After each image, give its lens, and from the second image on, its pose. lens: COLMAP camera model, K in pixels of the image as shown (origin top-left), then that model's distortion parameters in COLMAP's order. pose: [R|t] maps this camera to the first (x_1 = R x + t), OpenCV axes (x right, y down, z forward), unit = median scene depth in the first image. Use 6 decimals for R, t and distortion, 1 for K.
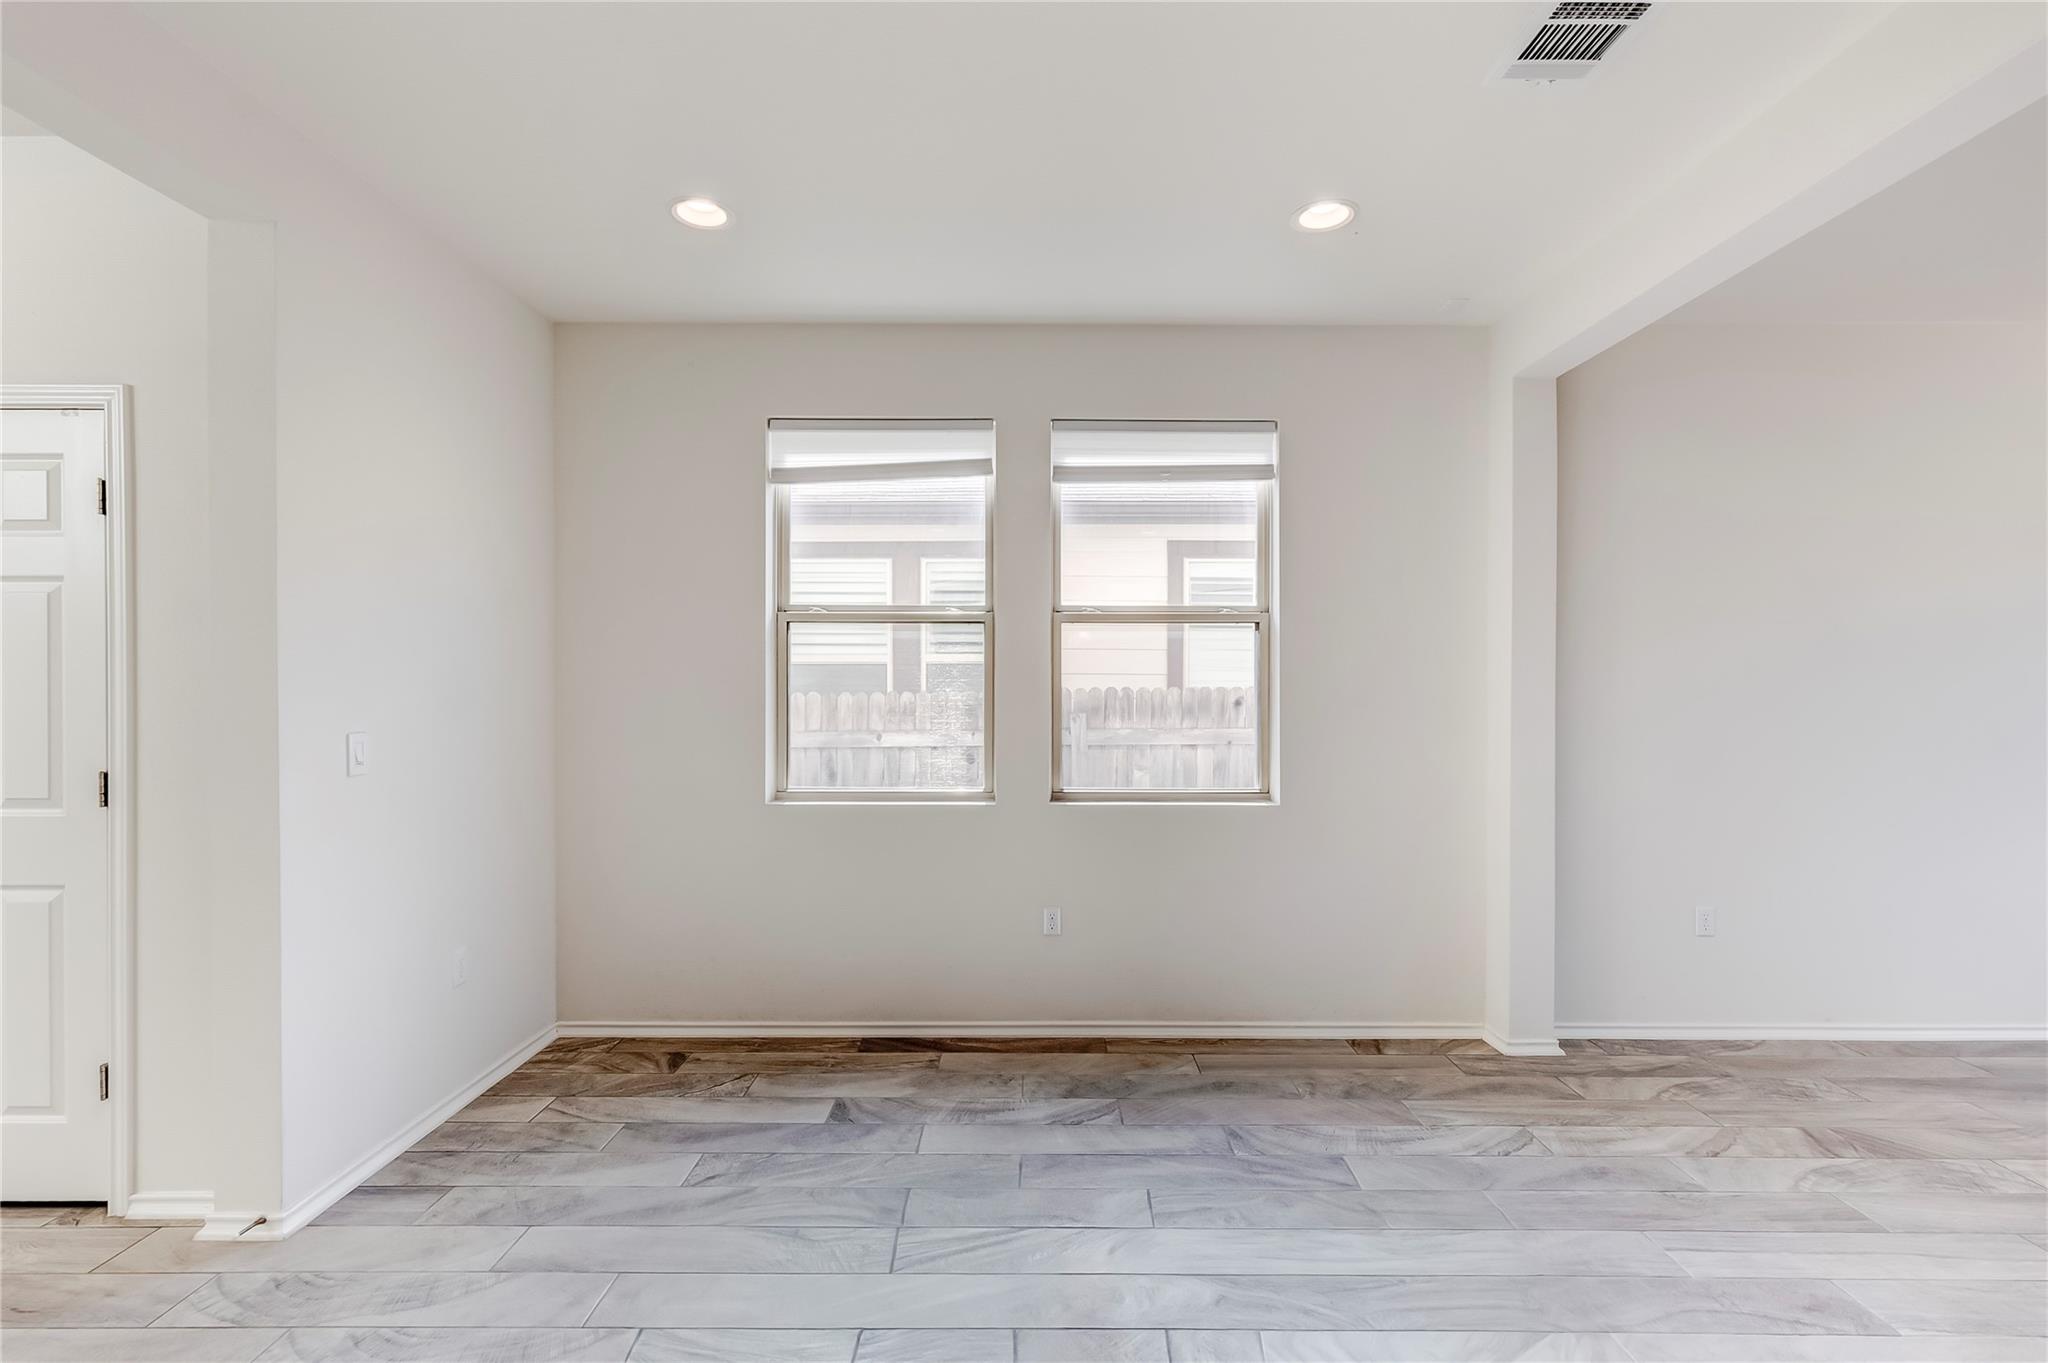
lens RADIAL K [[928.0, 0, 1025.3], [0, 928.0, 689.7], [0, 0, 1]] dist [0.003243, 0.000148]
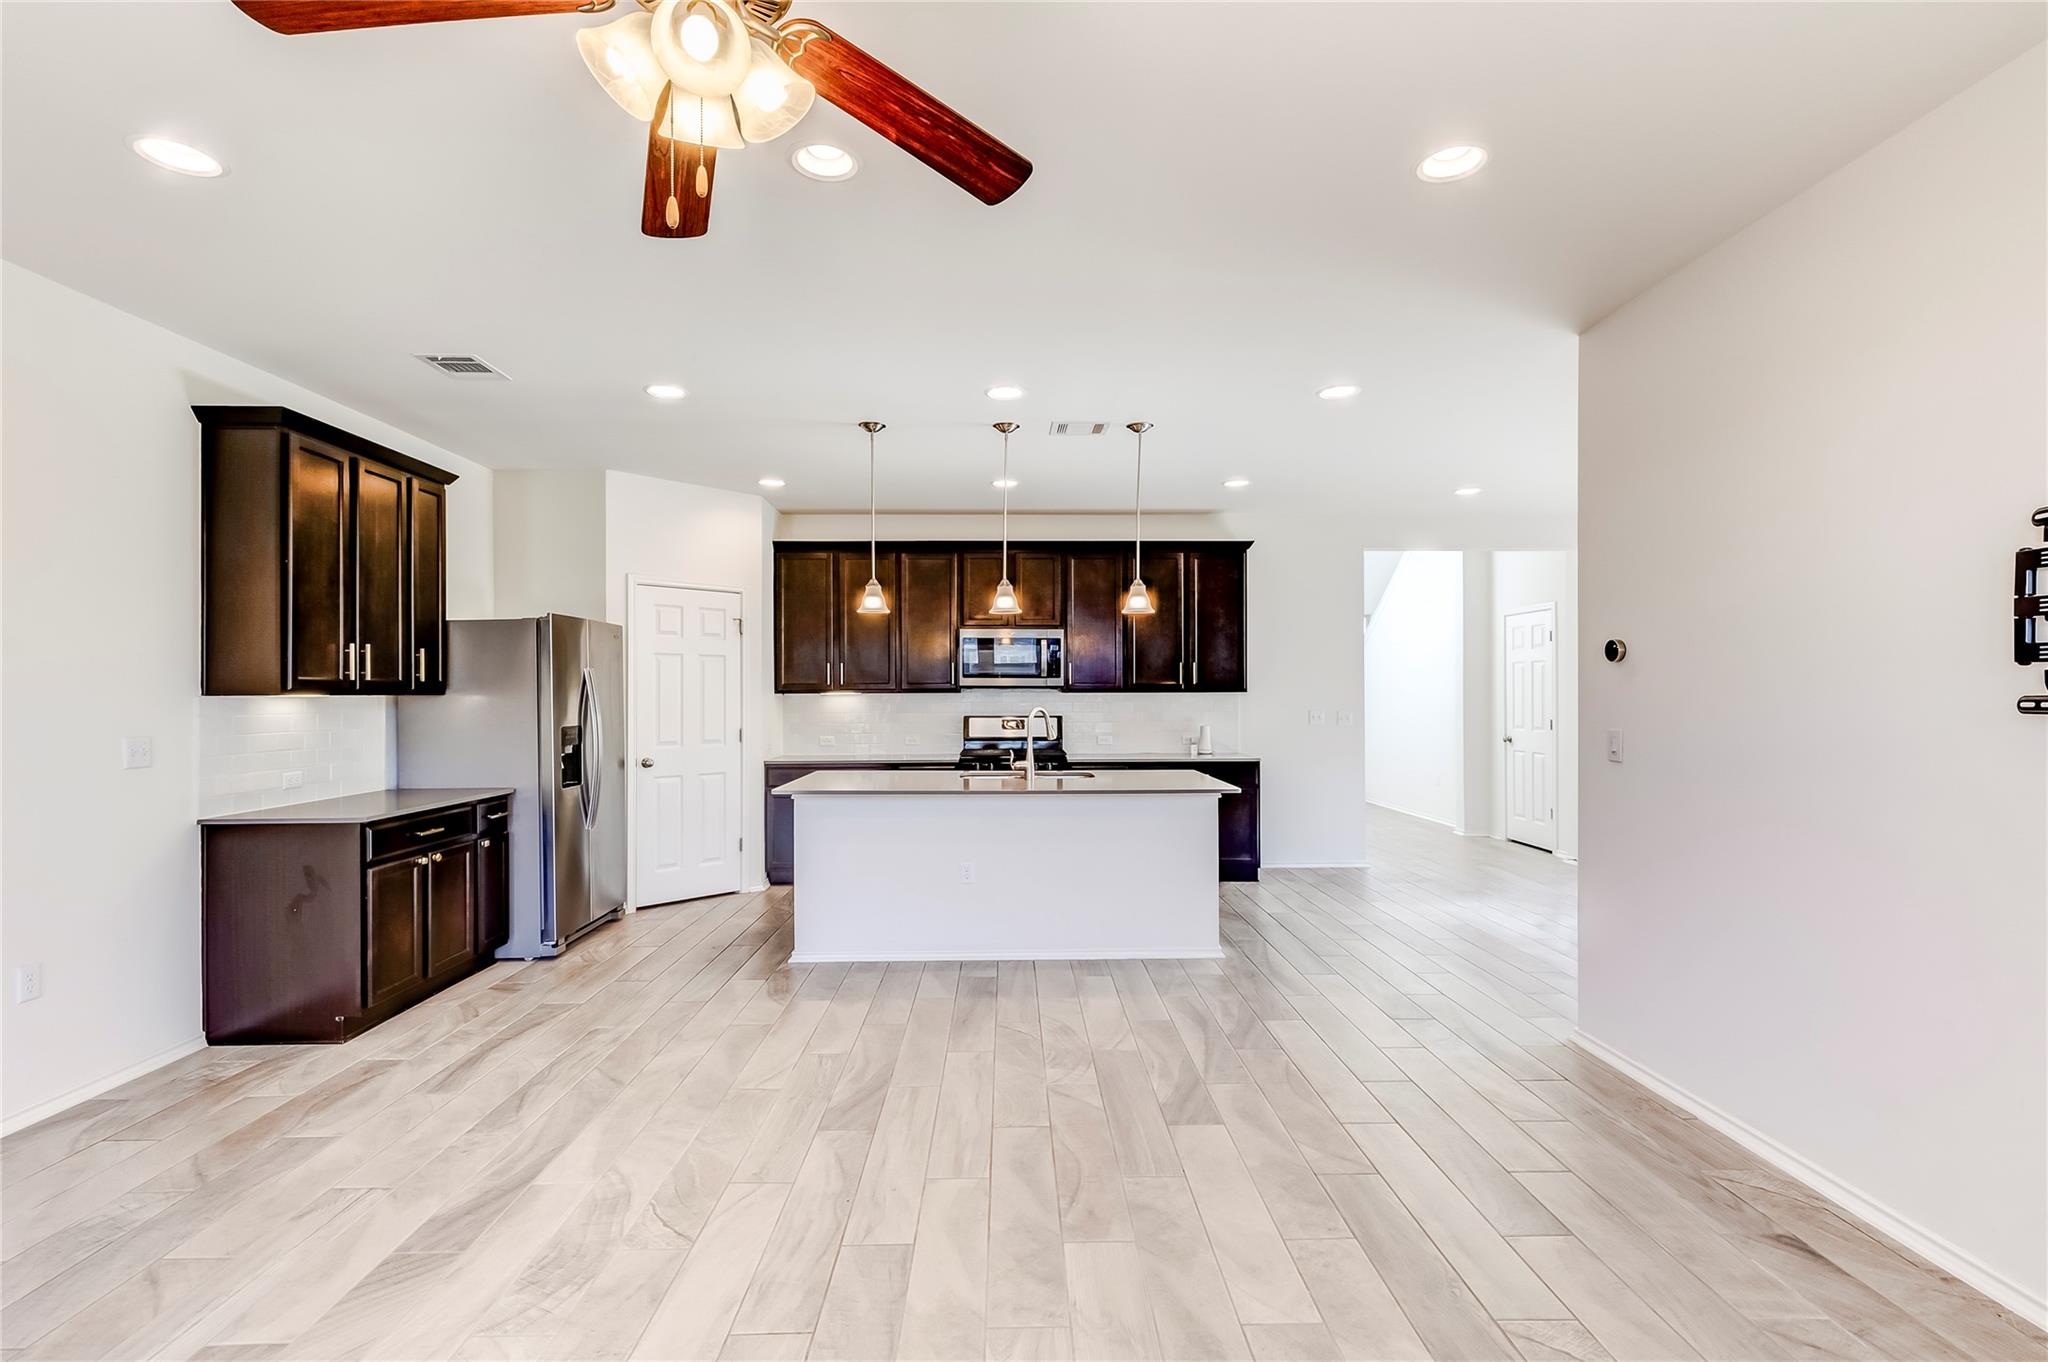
lens RADIAL K [[928.0, 0, 1025.3], [0, 928.0, 689.2], [0, 0, 1]] dist [0.003243, 0.000148]
pose [[0.019545, -0.004425, -0.999799, 1.406922], [-0.004364, 0.999980, -0.004512, 0.002071], [0.999799, 0.004451, 0.019526, -0.575053]]
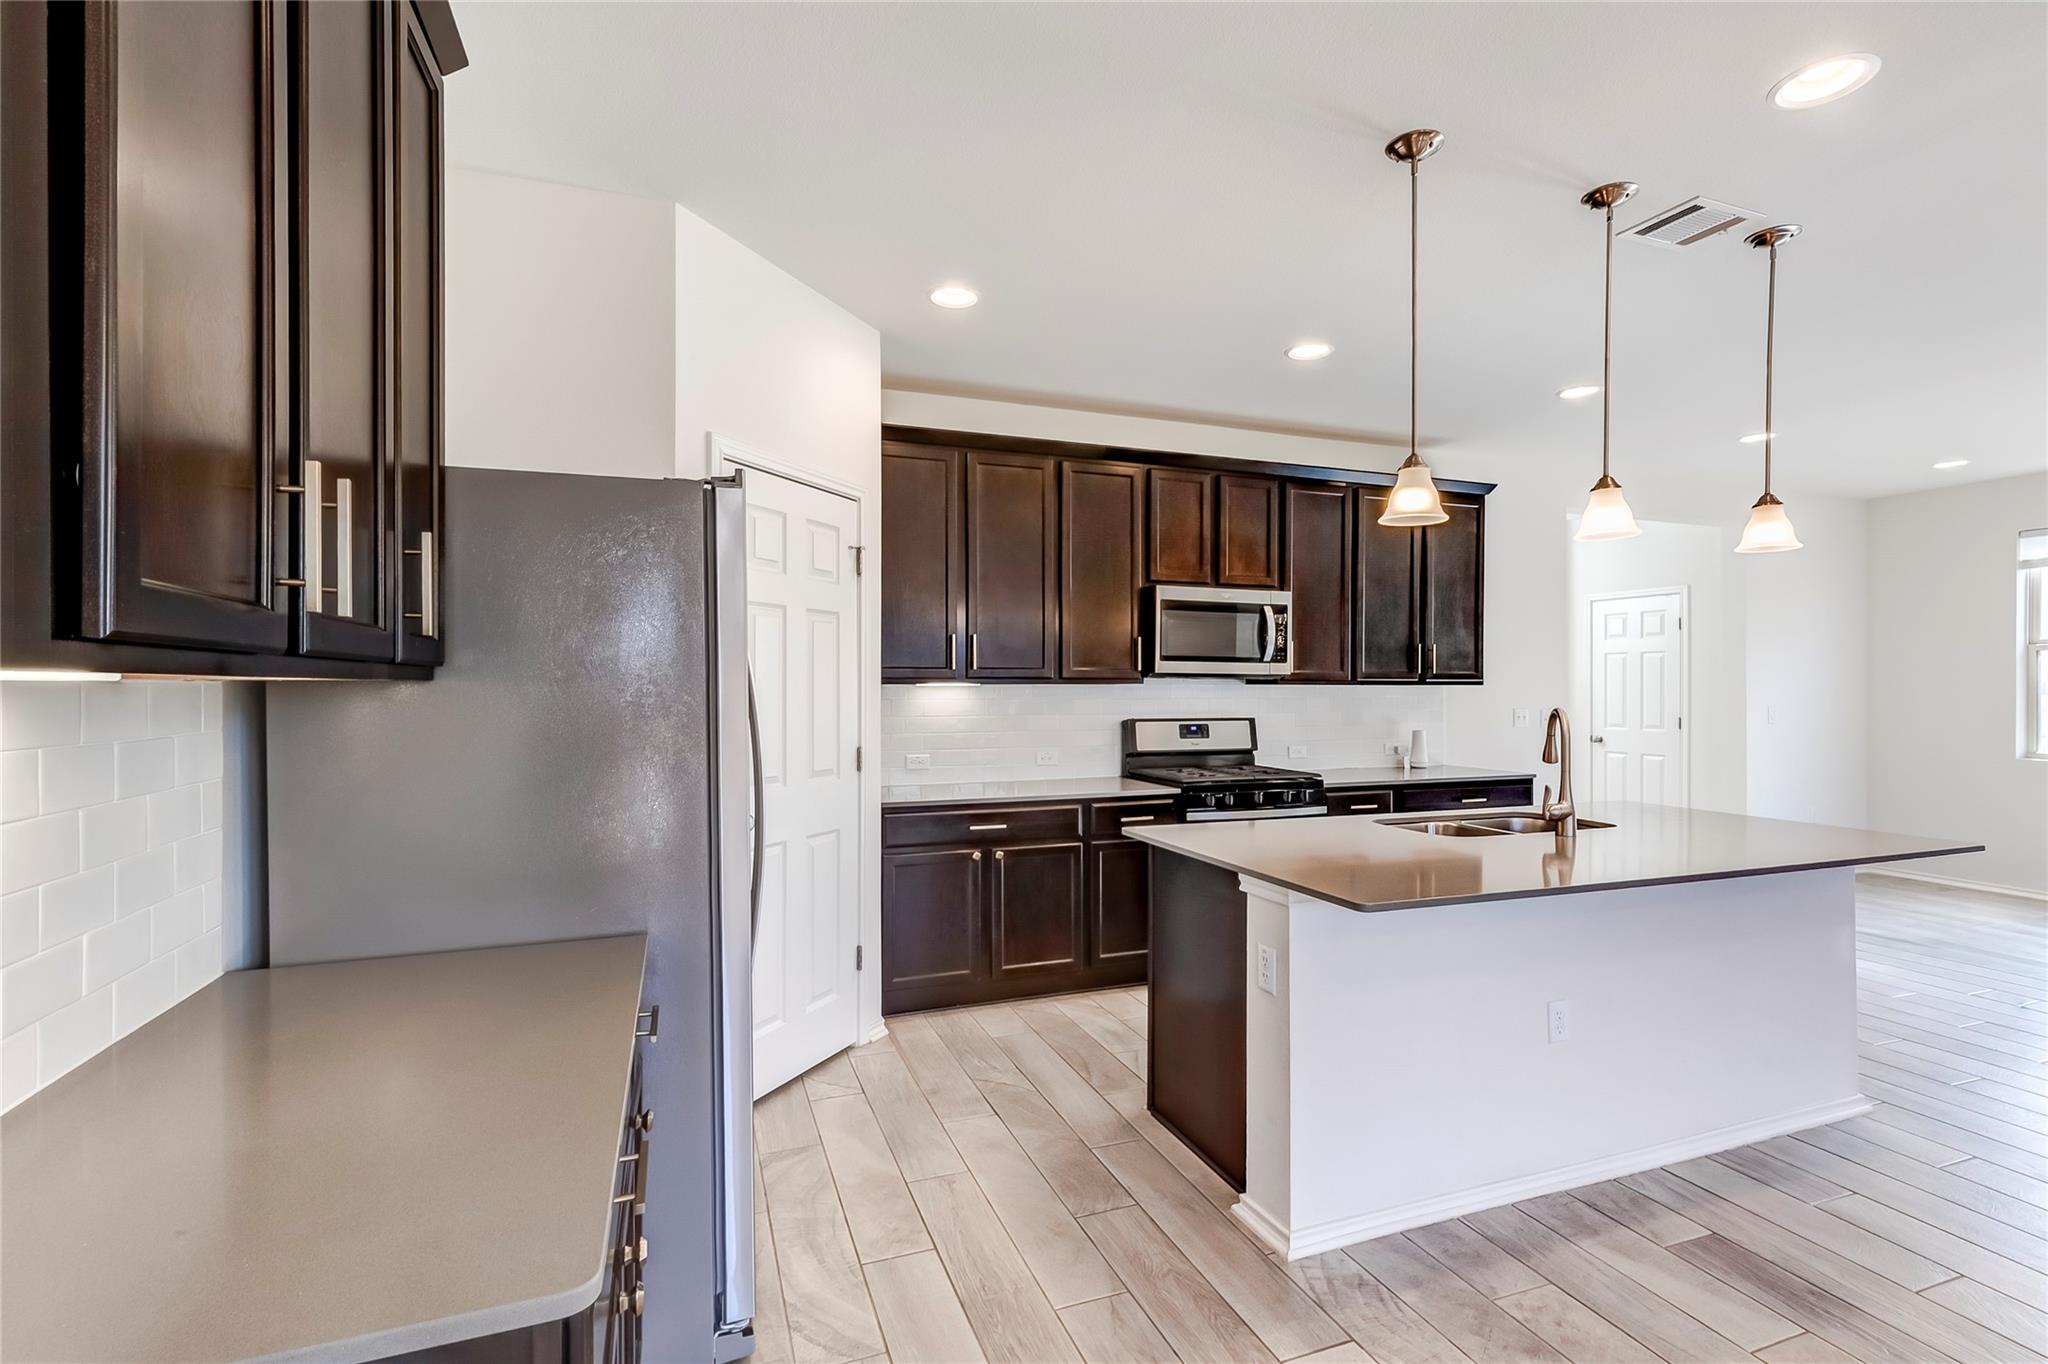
lens RADIAL K [[928.0, 0, 1025.3], [0, 928.0, 690.2], [0, 0, 1]] dist [0.003243, 0.000148]
pose [[0.349433, 0.003270, -0.936956, 0.645448], [-0.007198, 0.999974, 0.000806, 0.009107], [0.936934, 0.006462, 0.349448, -1.219619]]
